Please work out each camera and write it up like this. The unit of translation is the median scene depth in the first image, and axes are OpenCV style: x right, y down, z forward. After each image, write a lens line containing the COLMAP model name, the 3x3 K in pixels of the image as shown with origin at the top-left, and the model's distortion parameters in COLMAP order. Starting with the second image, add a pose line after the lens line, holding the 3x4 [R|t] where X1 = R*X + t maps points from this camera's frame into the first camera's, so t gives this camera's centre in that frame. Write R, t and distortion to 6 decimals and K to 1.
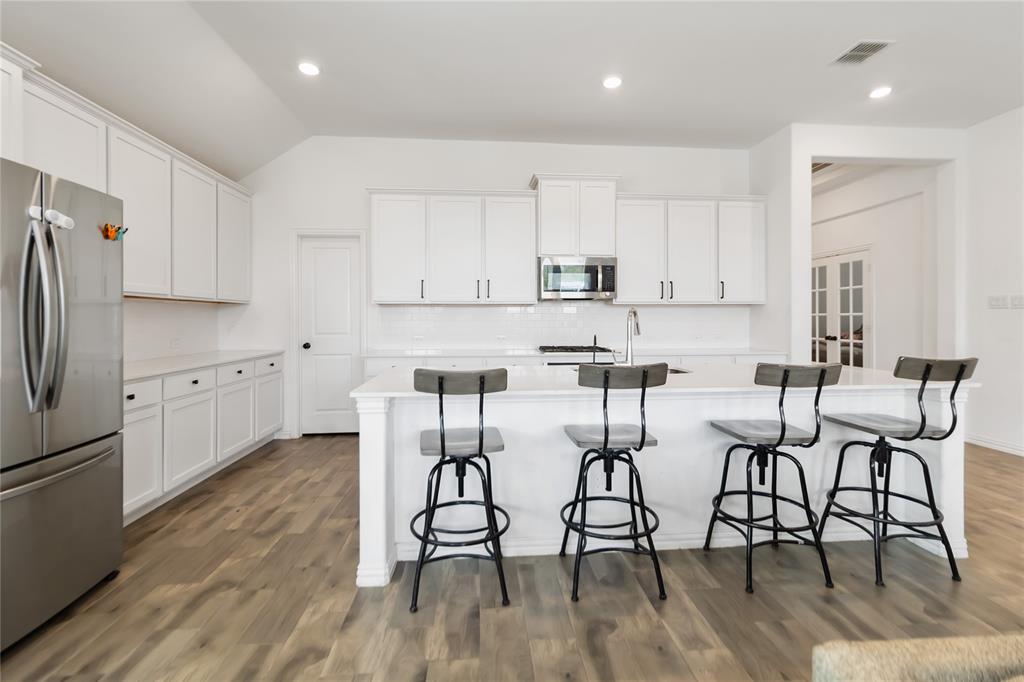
lens RADIAL K [[470.3, 0, 522.1], [0, 470.3, 321.5], [0, 0, 1]] dist [0.002593, -0.000194]
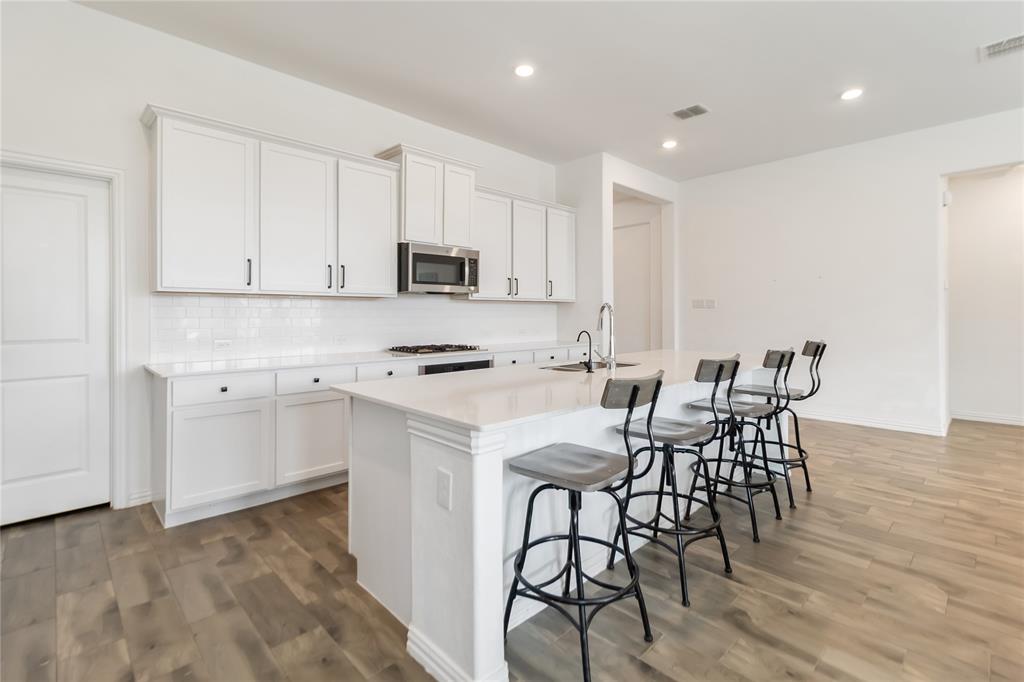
lens RADIAL K [[469.9, 0, 511.8], [0, 469.9, 314.2], [0, 0, 1]] dist [0.001555, 0.000157]
pose [[0.772997, 0.000205, 0.634410, -0.357671], [0.005949, 0.999954, -0.007571, 0.000705], [-0.634382, 0.009626, 0.772960, 0.219775]]
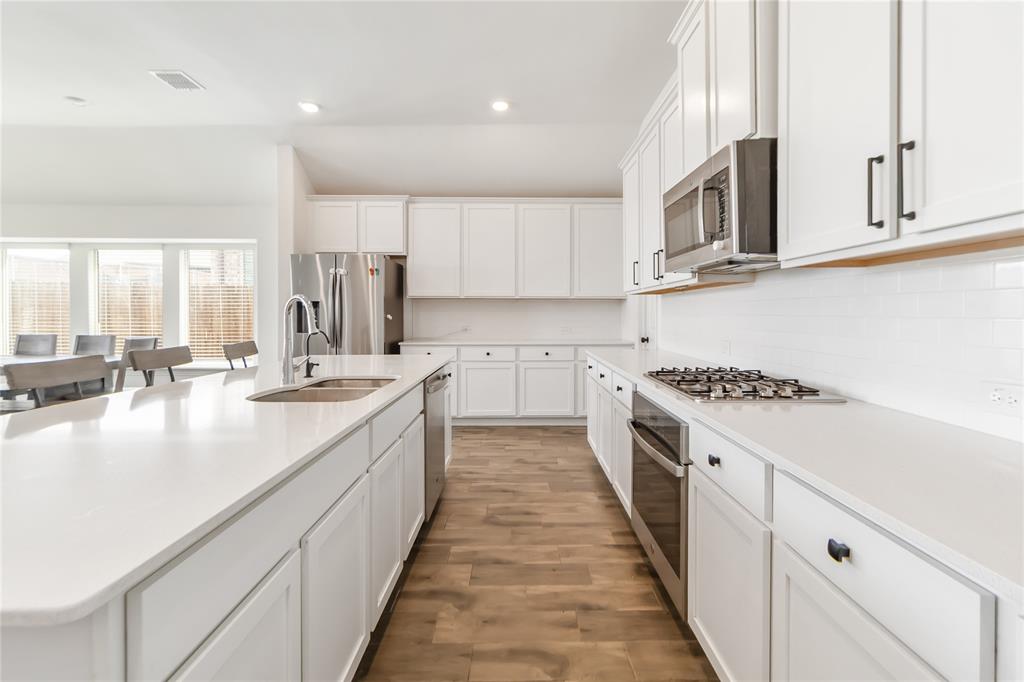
lens RADIAL K [[470.3, 0, 522.1], [0, 470.3, 321.5], [0, 0, 1]] dist [0.002593, -0.000194]
pose [[-0.062579, 0.006434, -0.998019, 0.583881], [-0.000493, 0.999979, 0.006477, 0.011659], [0.998040, 0.000897, -0.062574, 0.882538]]
